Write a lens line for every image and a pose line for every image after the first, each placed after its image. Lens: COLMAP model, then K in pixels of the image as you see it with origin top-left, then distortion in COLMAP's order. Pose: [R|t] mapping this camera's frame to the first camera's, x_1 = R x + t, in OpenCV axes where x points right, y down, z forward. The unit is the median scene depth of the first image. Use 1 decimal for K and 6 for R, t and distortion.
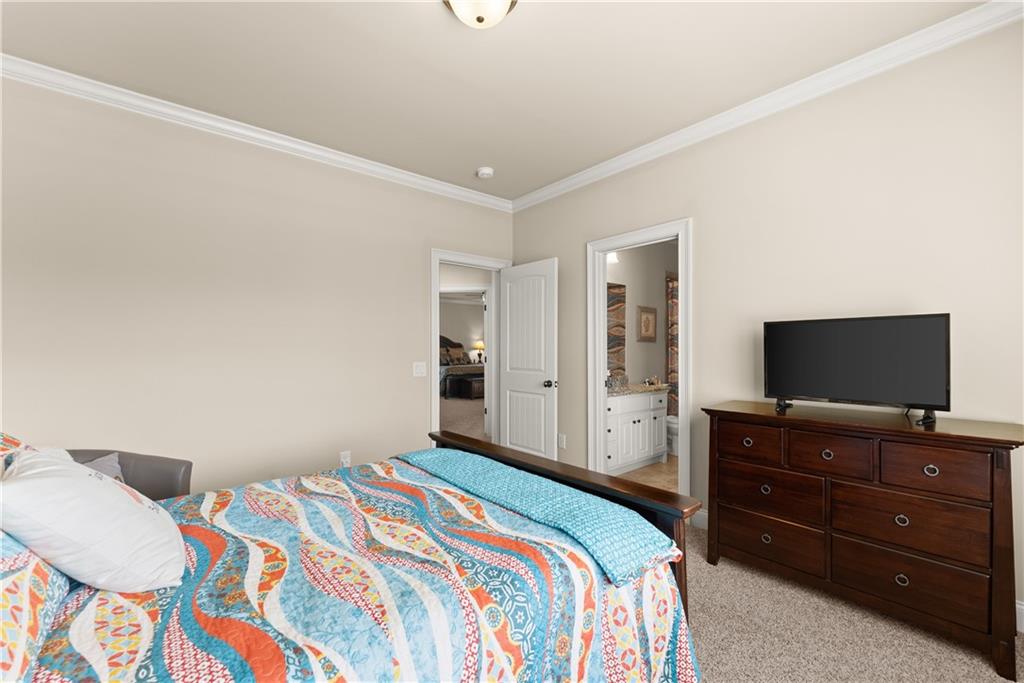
lens RADIAL K [[414.8, 0, 508.8], [0, 414.8, 346.2], [0, 0, 1]] dist [-0.002536, -0.000239]
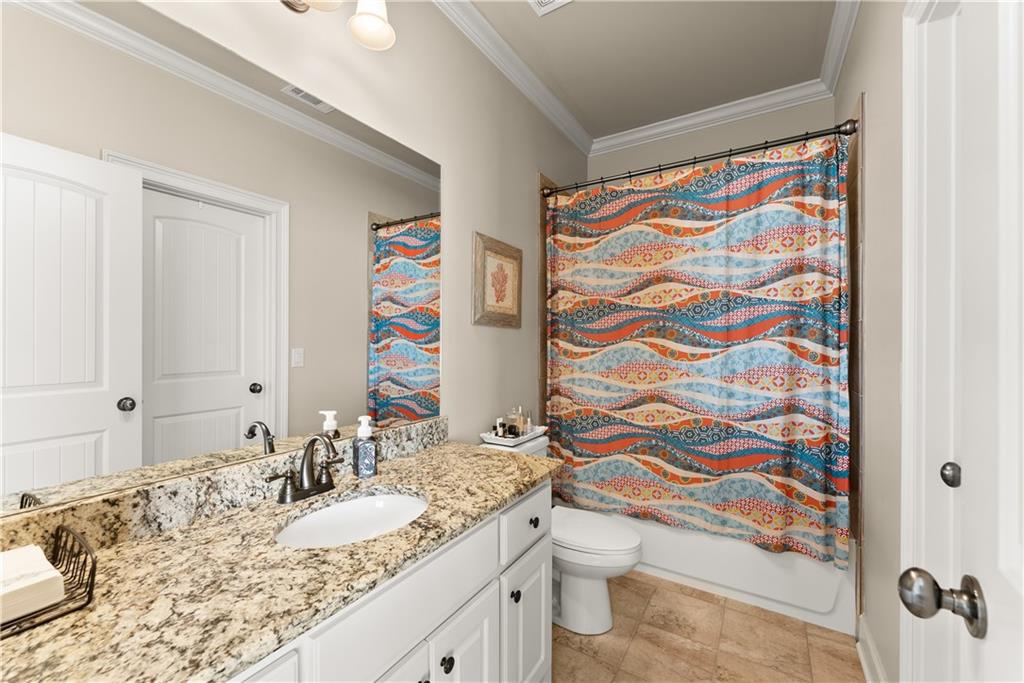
lens RADIAL K [[414.8, 0, 511.5], [0, 414.8, 339.8], [0, 0, 1]] dist [-0.002536, -0.000239]
pose [[0.950362, 0.001245, 0.311145, 0.212468], [-0.001446, 0.999999, 0.000418, 0.002741], [-0.311144, -0.000847, 0.950362, 0.595610]]
